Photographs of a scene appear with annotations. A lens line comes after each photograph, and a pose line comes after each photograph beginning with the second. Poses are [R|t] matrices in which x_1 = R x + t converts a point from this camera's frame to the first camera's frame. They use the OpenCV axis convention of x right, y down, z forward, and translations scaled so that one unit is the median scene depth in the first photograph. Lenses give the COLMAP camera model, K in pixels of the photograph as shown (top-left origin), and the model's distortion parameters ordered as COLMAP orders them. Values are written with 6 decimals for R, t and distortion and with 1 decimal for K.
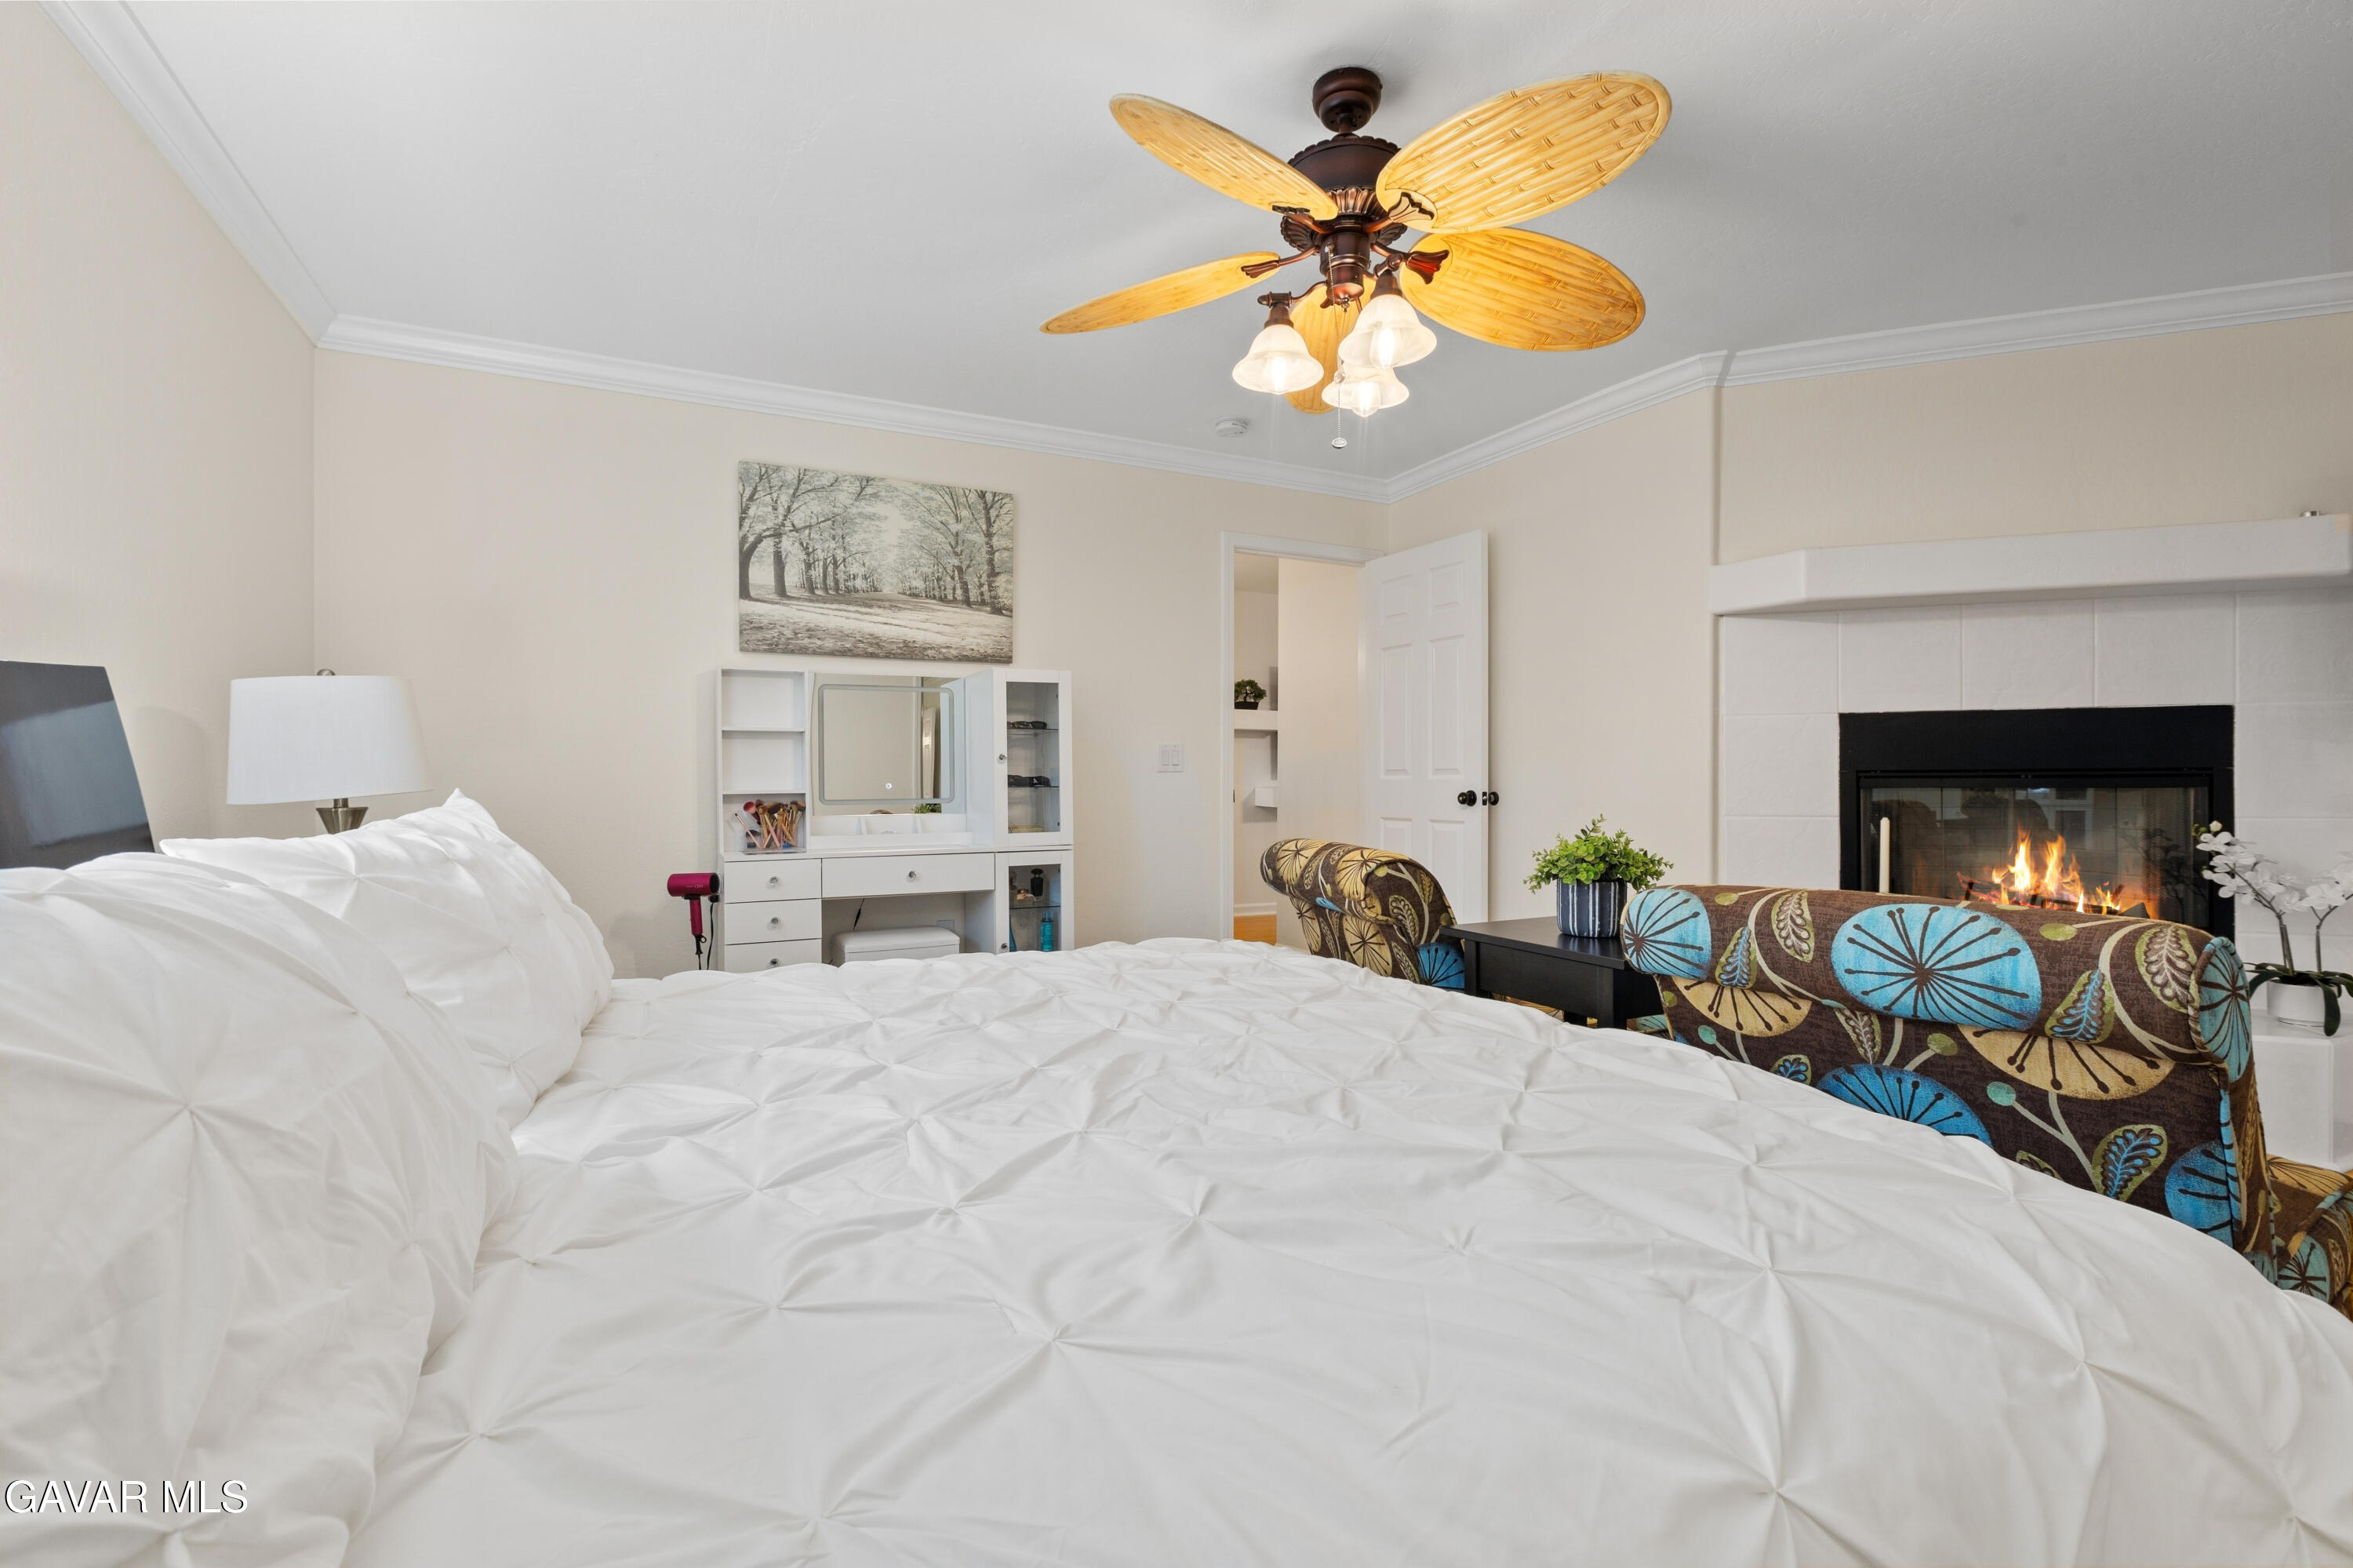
lens RADIAL K [[1047.9, 0, 1176.6], [0, 1047.9, 778.8], [0, 0, 1]] dist [-0.001412, -0.000576]
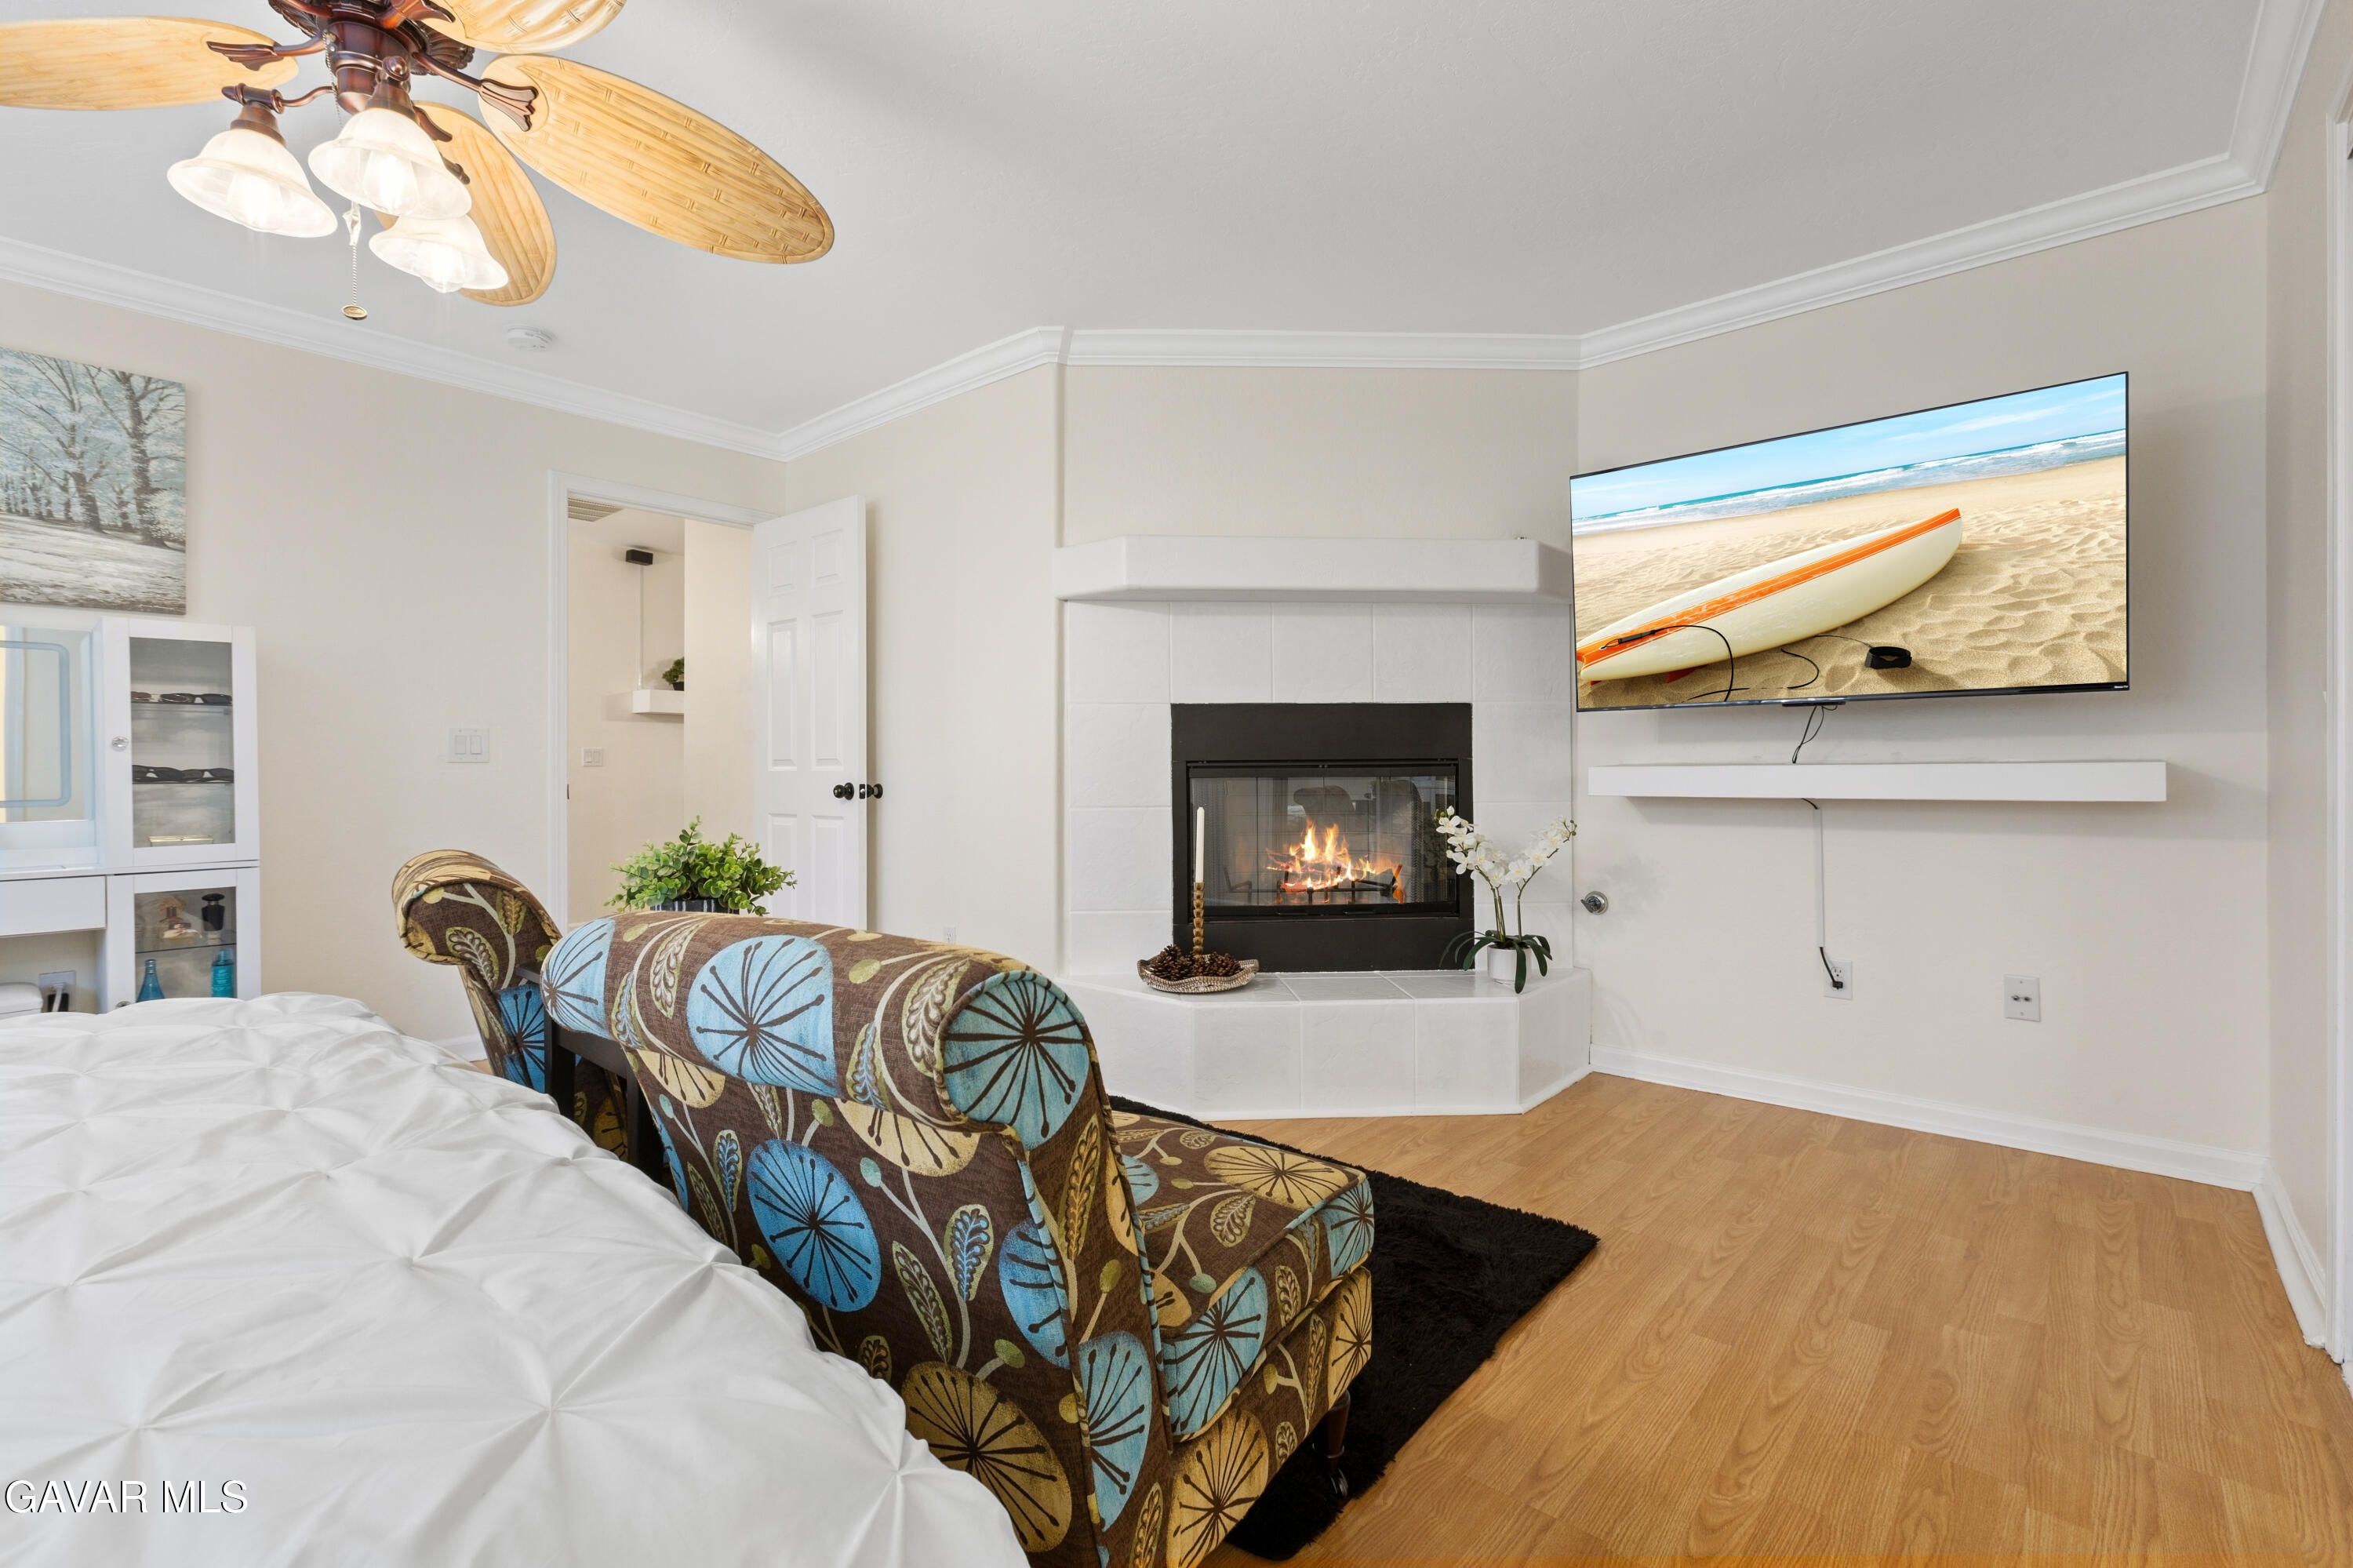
lens RADIAL K [[1047.9, 0, 1186.5], [0, 1047.9, 766.2], [0, 0, 1]] dist [-0.001412, -0.000576]
pose [[0.921699, -0.002009, 0.387901, 0.253398], [0.002830, 0.999995, -0.001544, -0.000943], [-0.387896, 0.002521, 0.921700, 0.065389]]
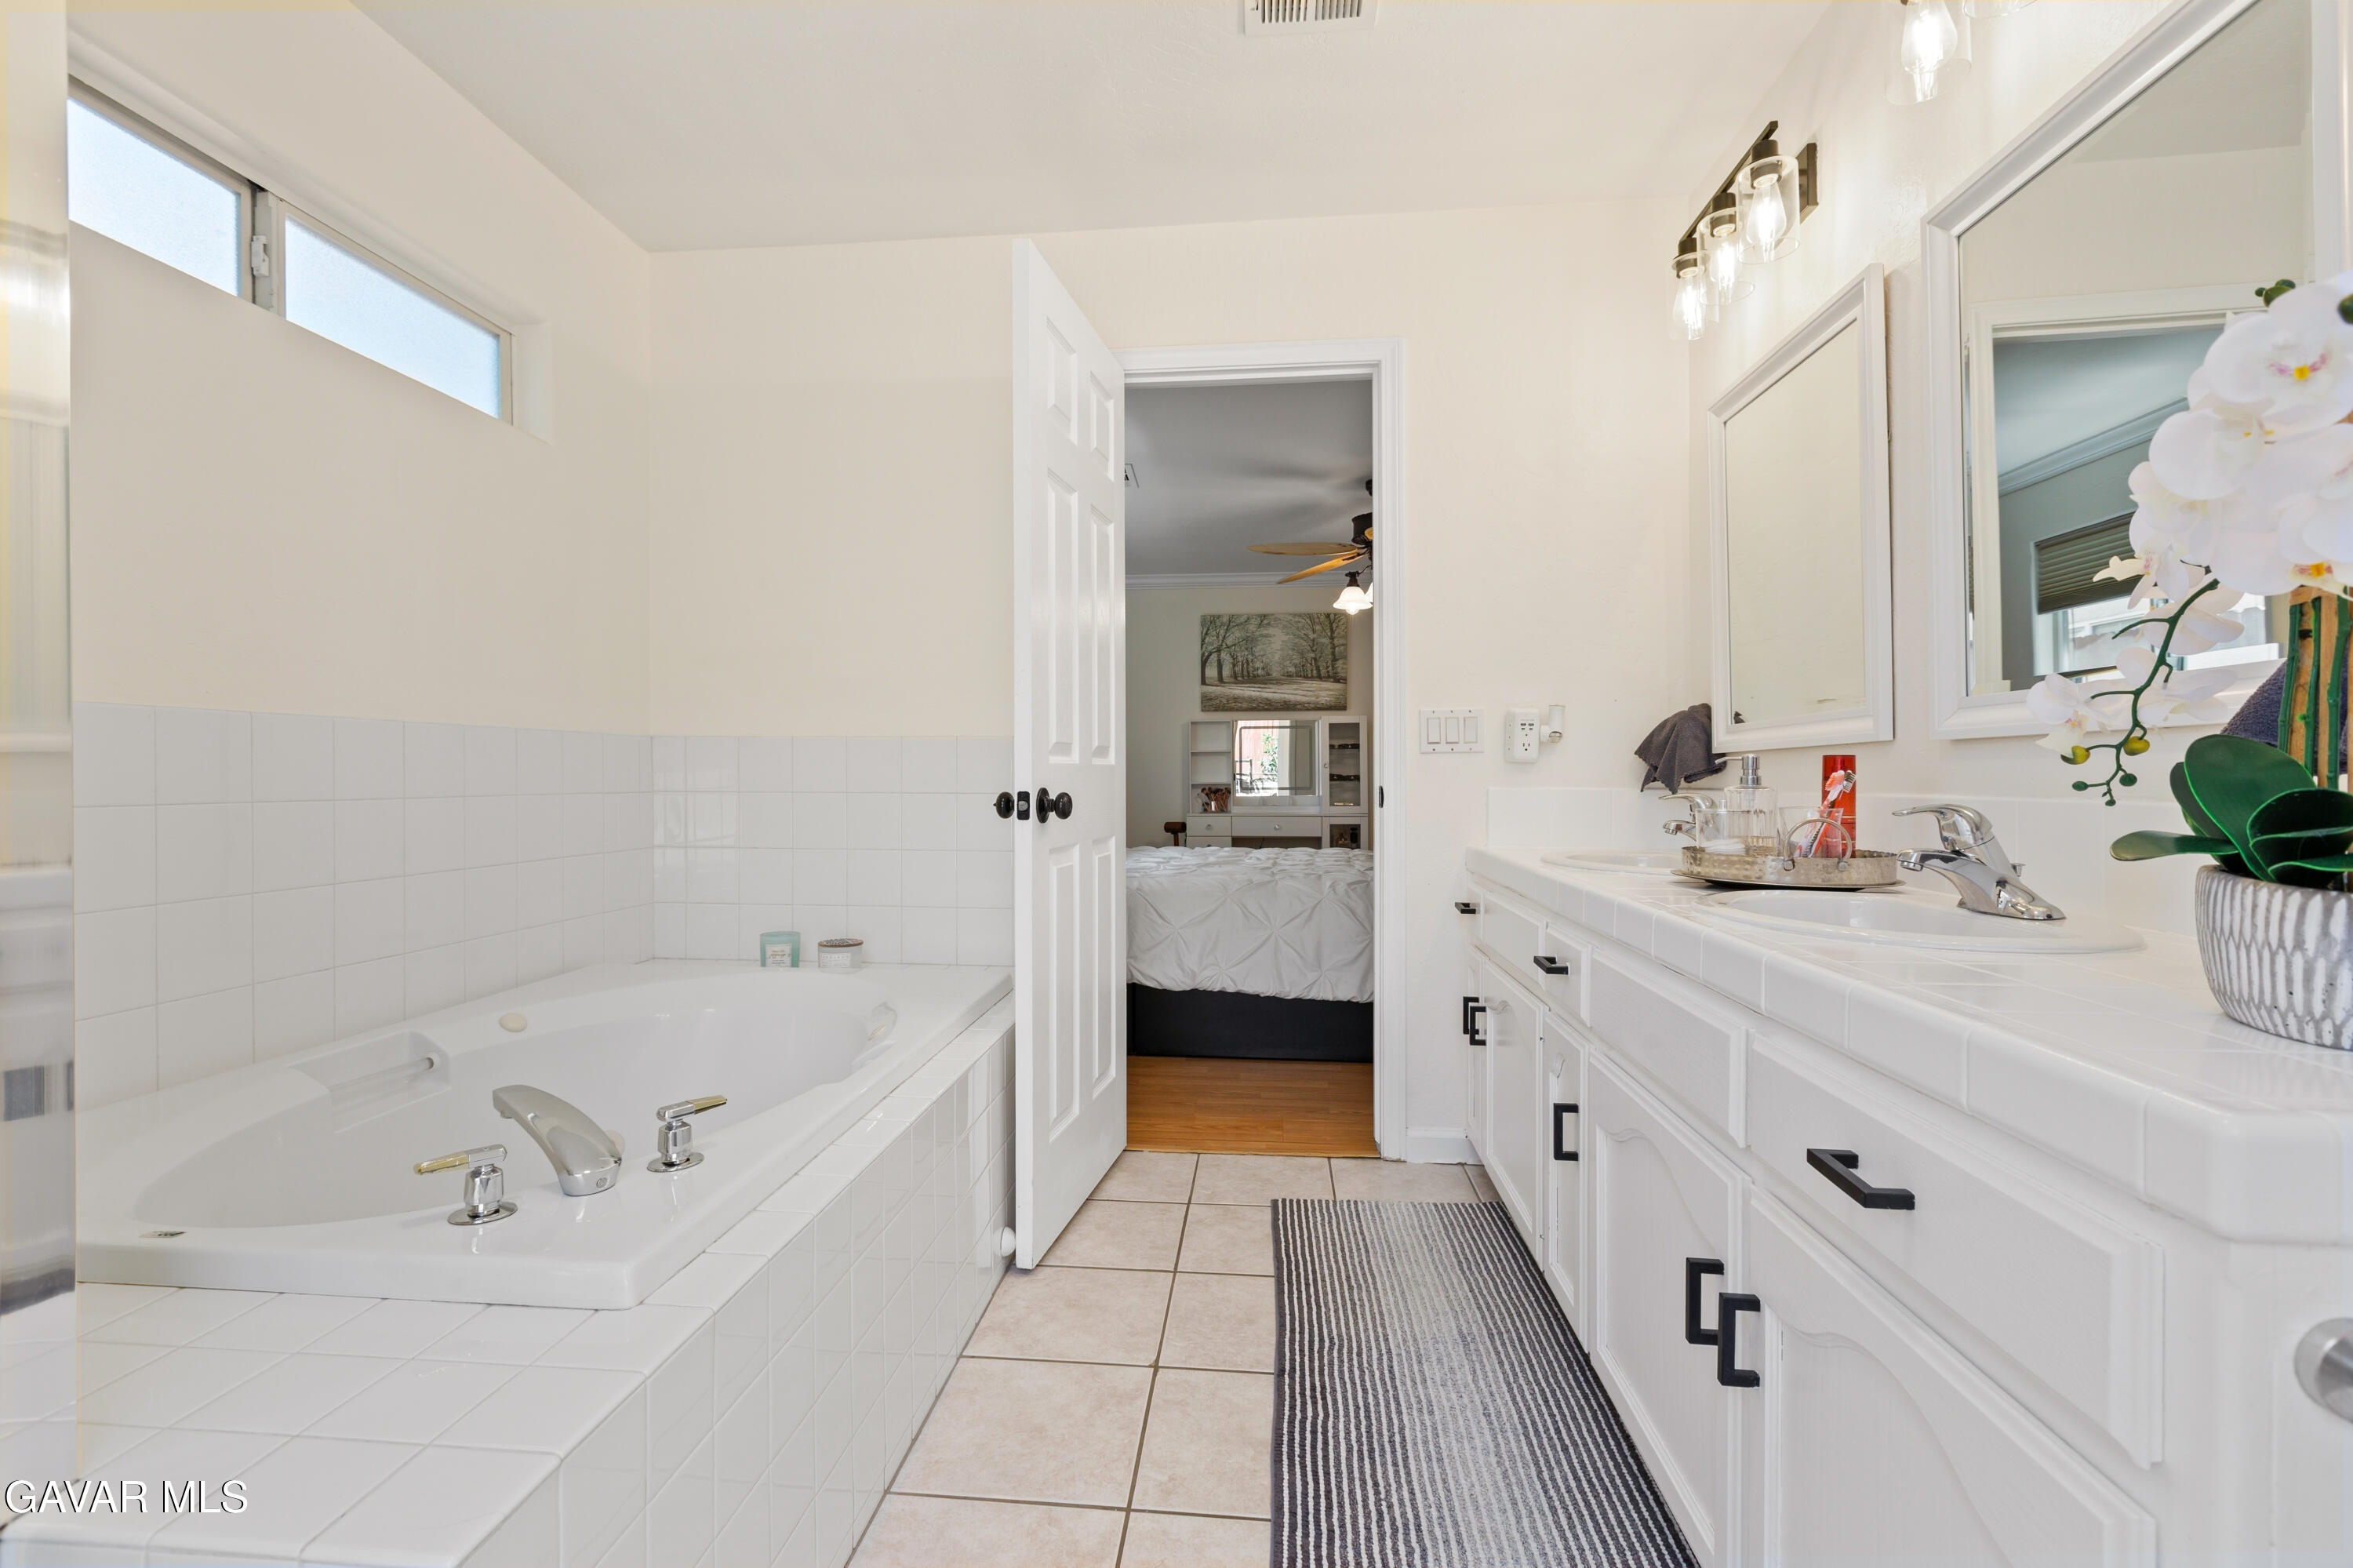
lens RADIAL K [[1047.9, 0, 1174.8], [0, 1047.9, 776.3], [0, 0, 1]] dist [-0.001412, -0.000576]
pose [[0.854564, -0.000265, -0.519346, 0.620714], [-0.002507, 0.999986, -0.004636, 0.010509], [0.519340, 0.005264, 0.854551, -0.780620]]
